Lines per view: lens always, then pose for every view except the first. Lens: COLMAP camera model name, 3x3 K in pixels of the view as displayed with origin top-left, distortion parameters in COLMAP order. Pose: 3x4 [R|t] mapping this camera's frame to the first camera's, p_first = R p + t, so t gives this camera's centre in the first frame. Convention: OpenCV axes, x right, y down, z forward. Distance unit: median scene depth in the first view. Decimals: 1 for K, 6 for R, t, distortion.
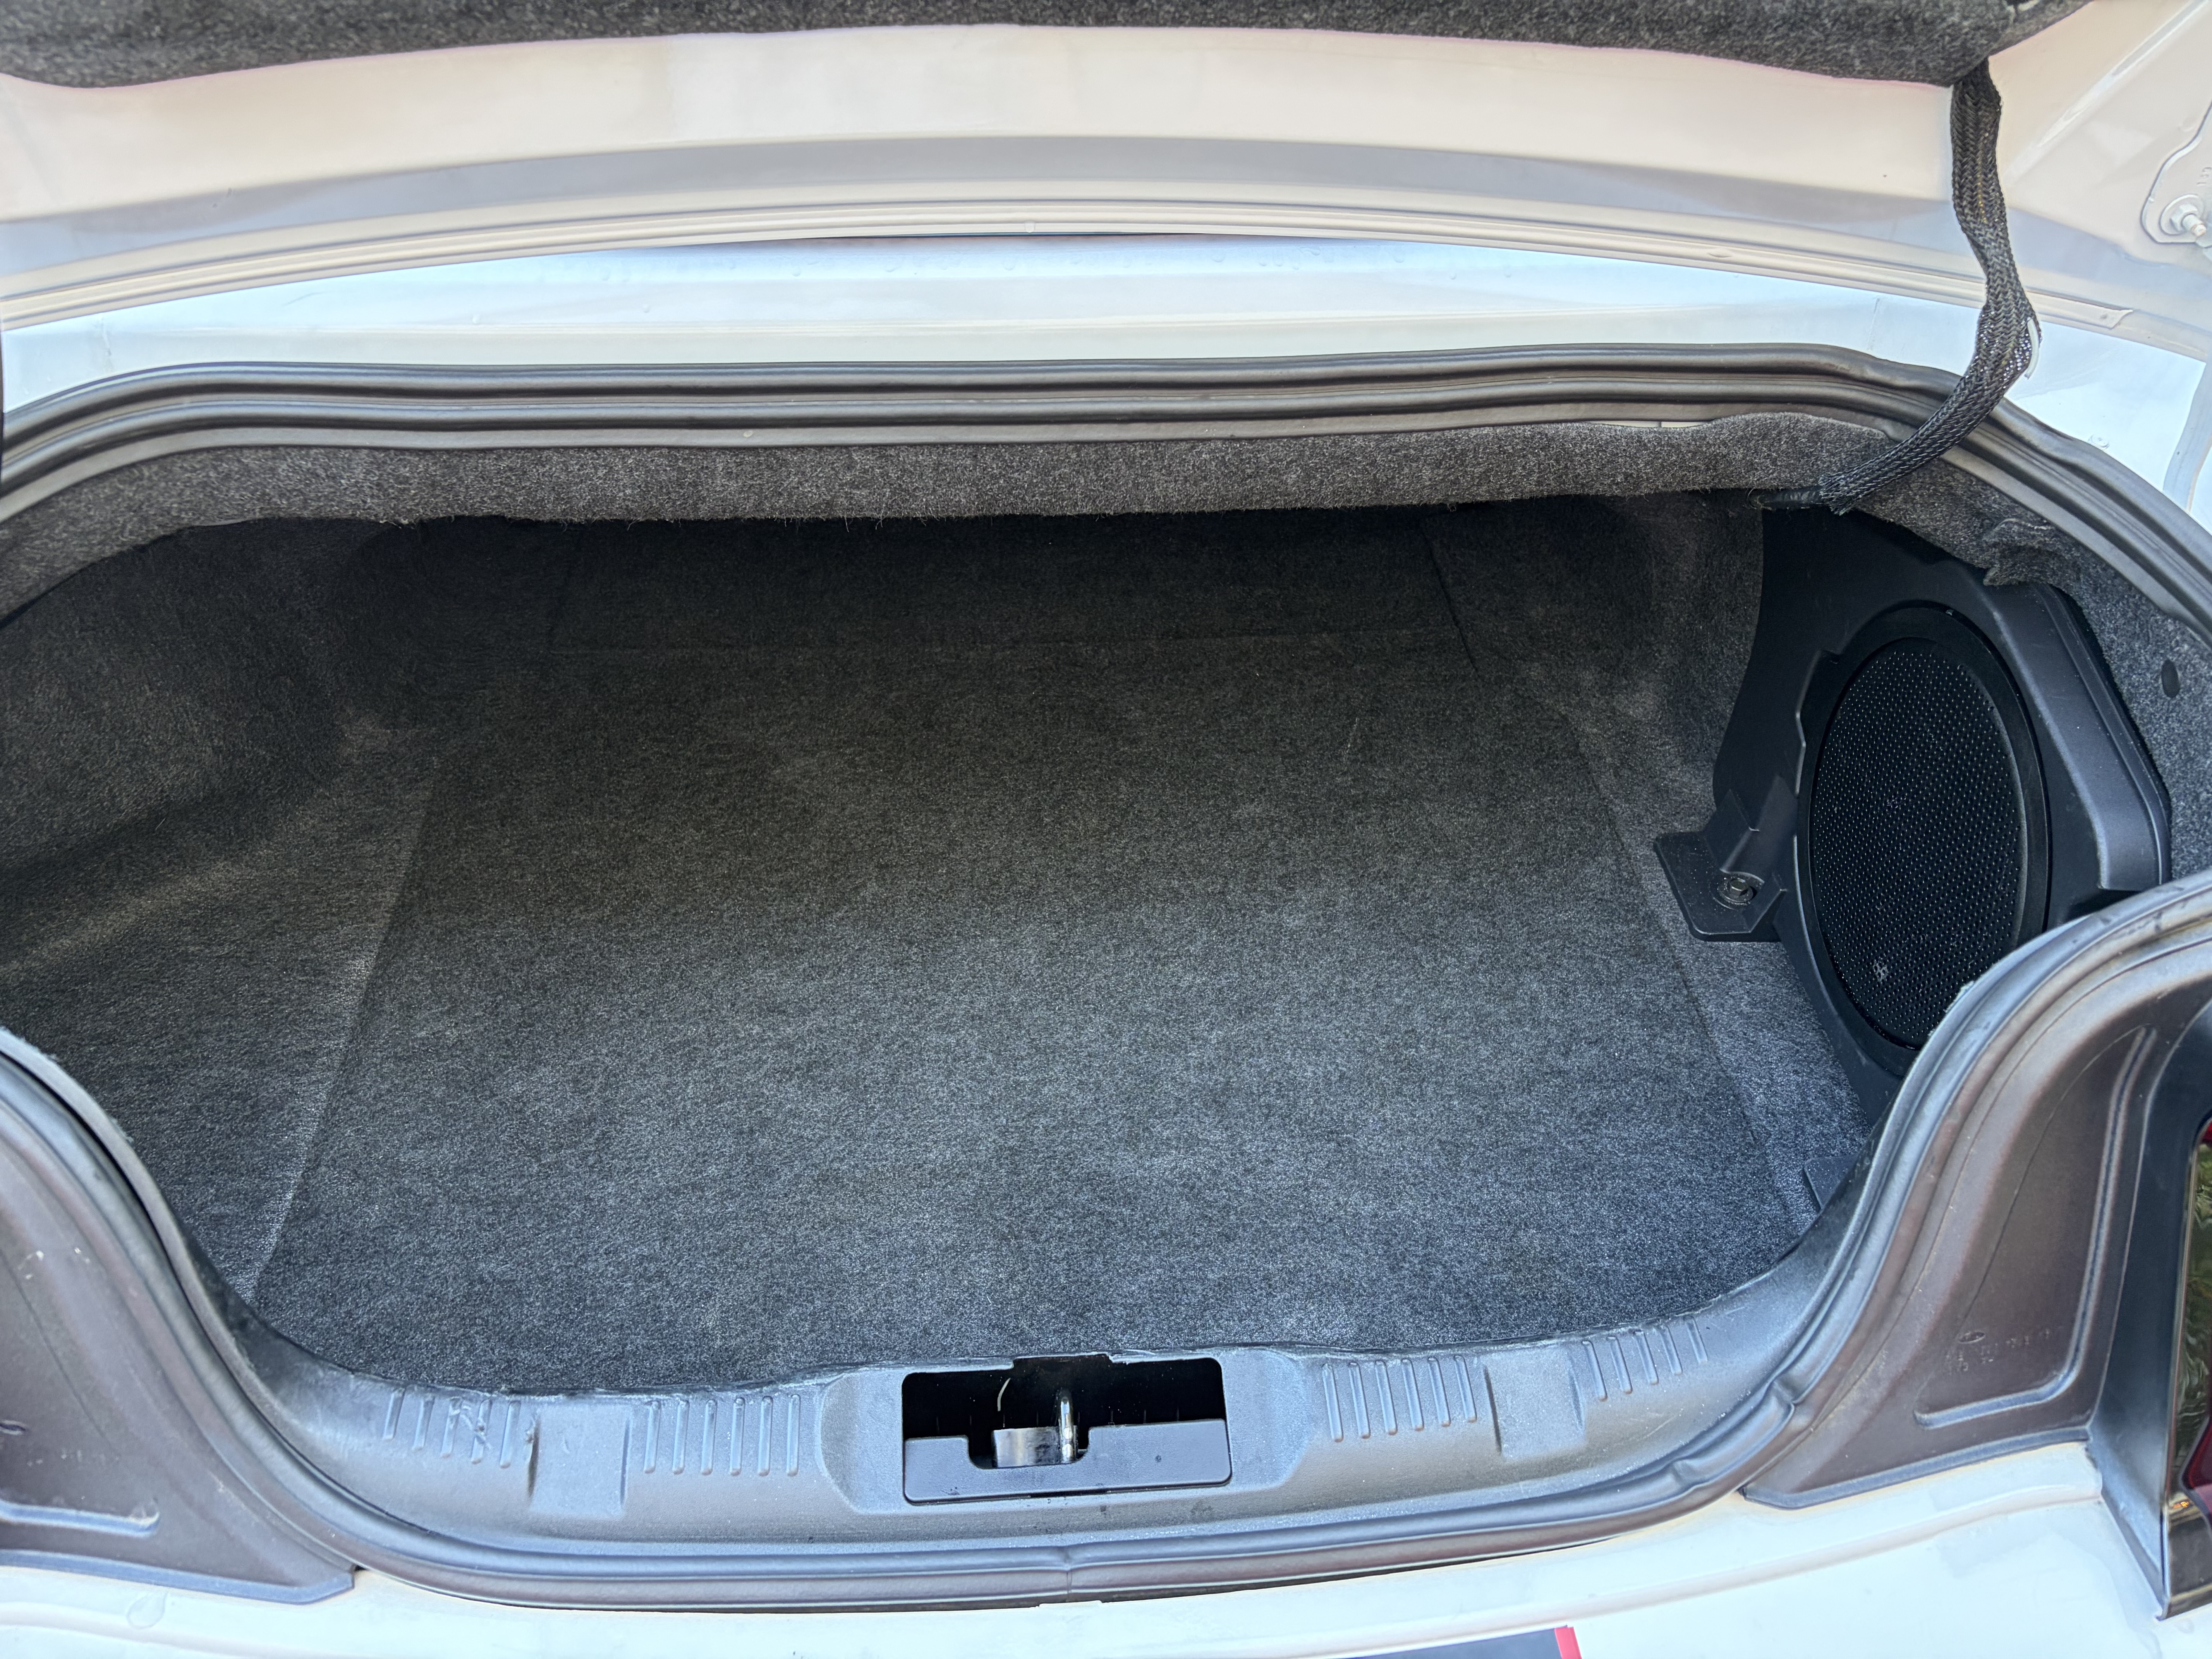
lens RADIAL K [[1651.5, 0, 1111.5], [0, 1651.5, 840.4], [0, 0, 1]] dist [0.071427, -0.092668]
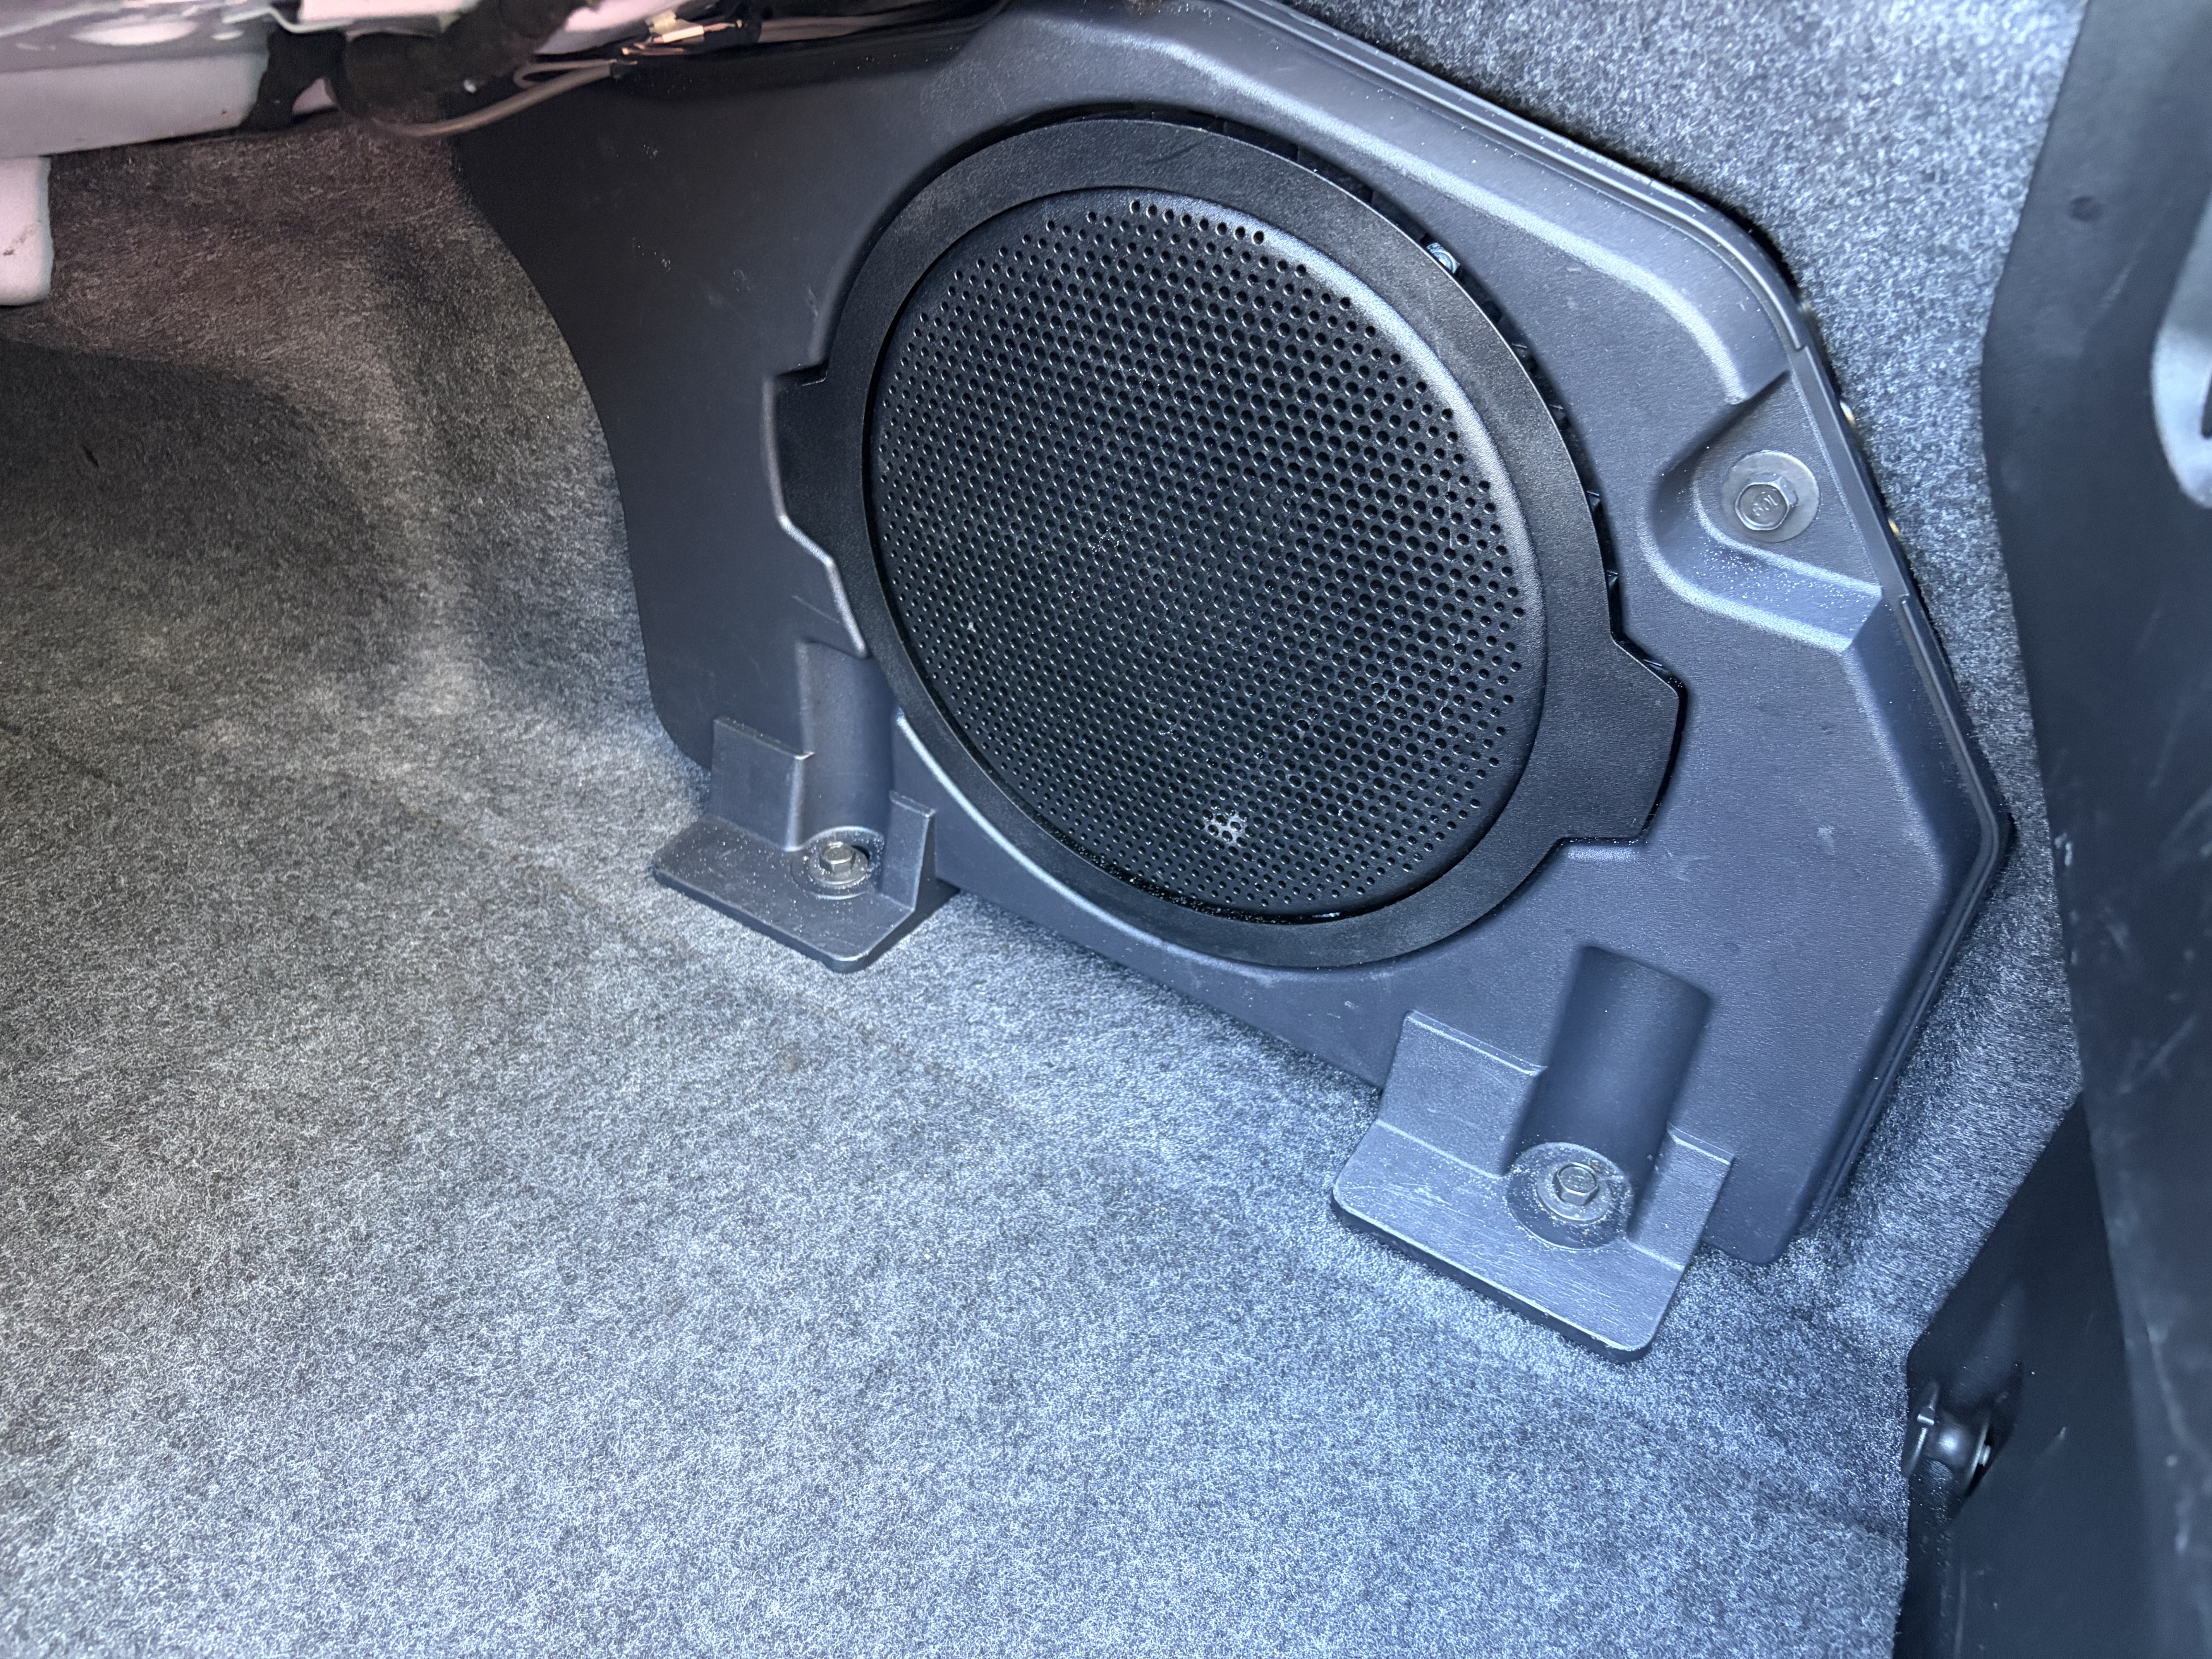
lens RADIAL K [[1695.2, 0, 1106.0], [0, 1695.2, 829.5], [0, 0, 1]] dist [0.045042, -0.080001]
pose [[0.583419, -0.502563, 0.638006, 0.071833], [0.521473, 0.834039, 0.180123, -0.035303], [-0.622645, 0.227616, 0.748668, 0.519095]]
